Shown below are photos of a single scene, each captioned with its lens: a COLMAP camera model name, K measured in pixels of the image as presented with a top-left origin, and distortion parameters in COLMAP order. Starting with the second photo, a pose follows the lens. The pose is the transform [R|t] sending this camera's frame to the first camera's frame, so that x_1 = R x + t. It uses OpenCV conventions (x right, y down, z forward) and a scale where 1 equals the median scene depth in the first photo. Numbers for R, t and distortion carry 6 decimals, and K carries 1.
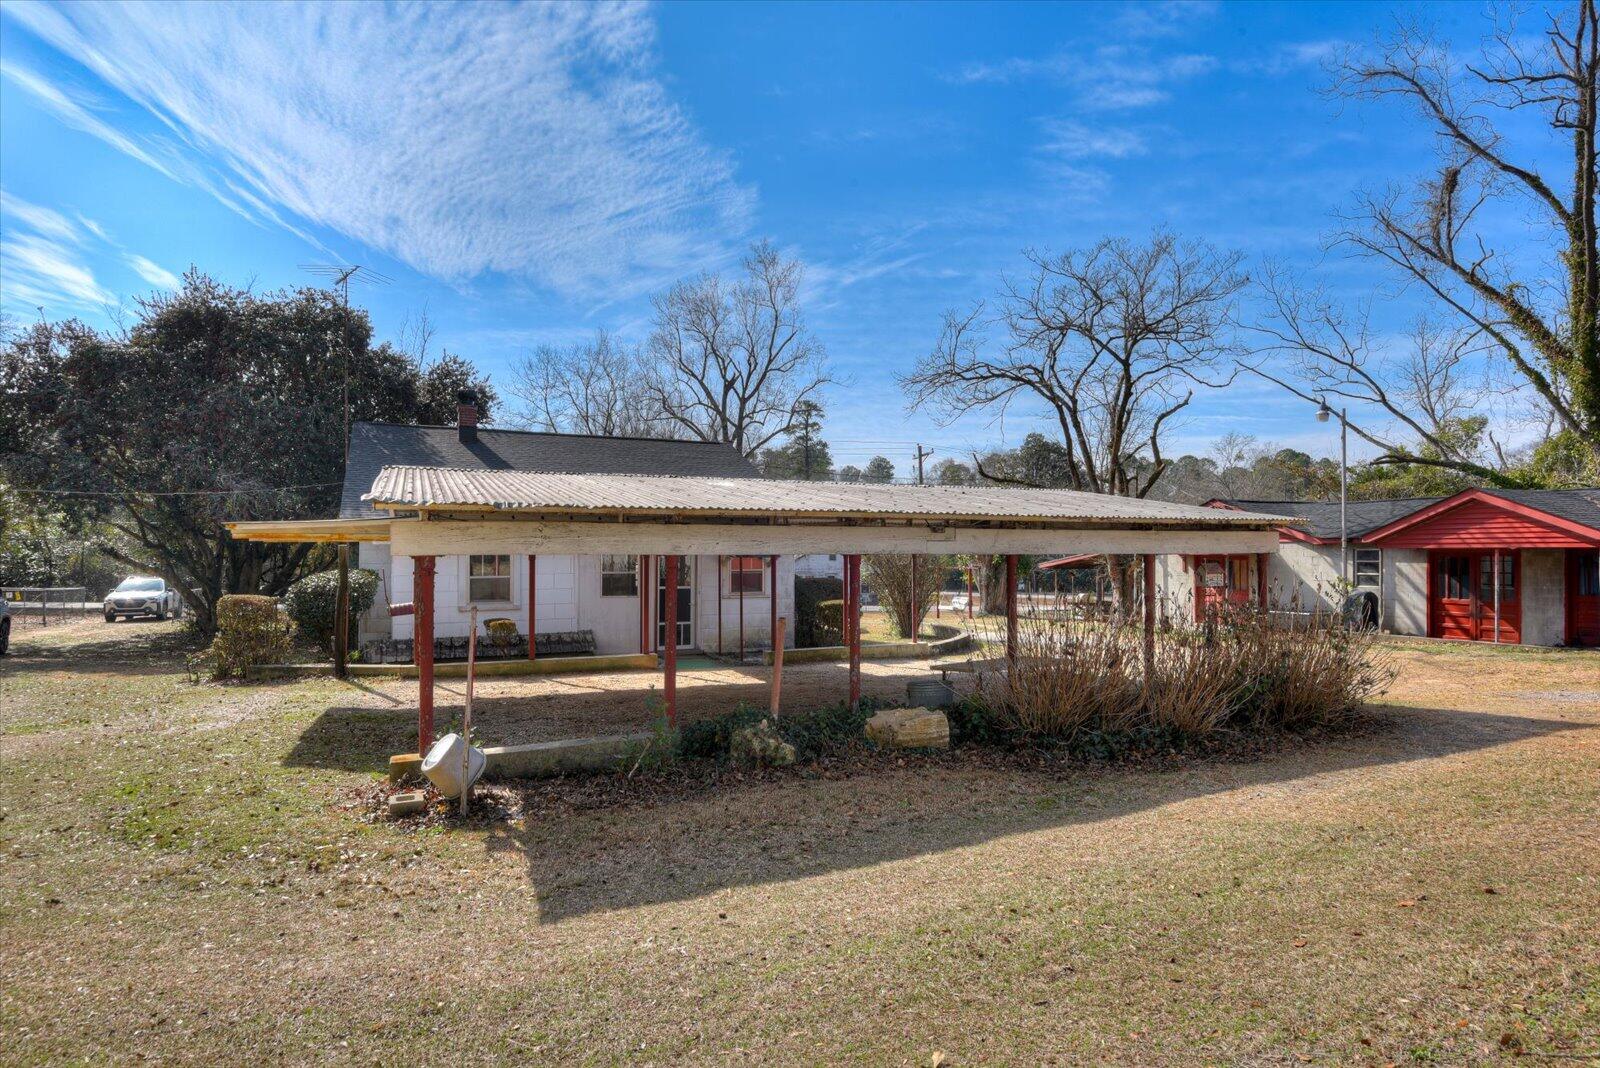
lens RADIAL K [[872.7, 0, 800.0], [0, 872.7, 534.0], [0, 0, 1]] dist [-0.000458, -0.019427]
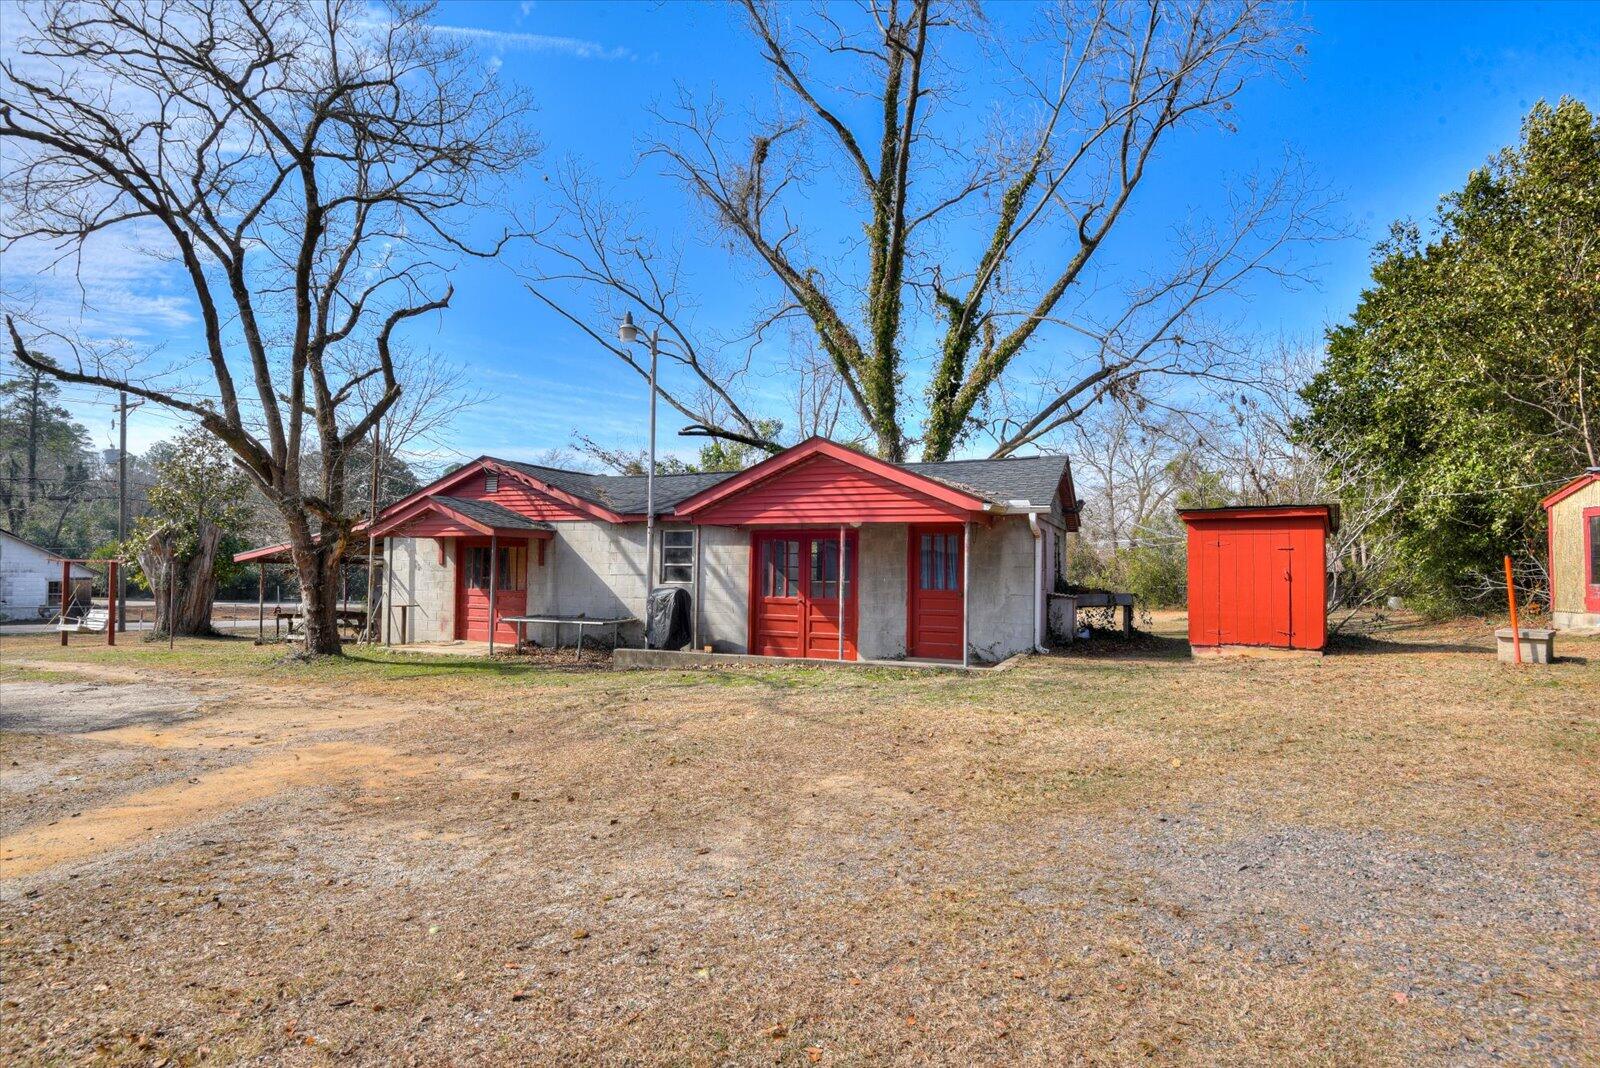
lens RADIAL K [[758.2, 0, 807.6], [0, 758.2, 567.0], [0, 0, 1]] dist [-0.046097, -0.000340]
pose [[0.714425, 0.010182, 0.699638, 0.265683], [-0.027219, 0.999542, 0.013247, 0.033360], [-0.699183, -0.028508, 0.714374, 0.435185]]
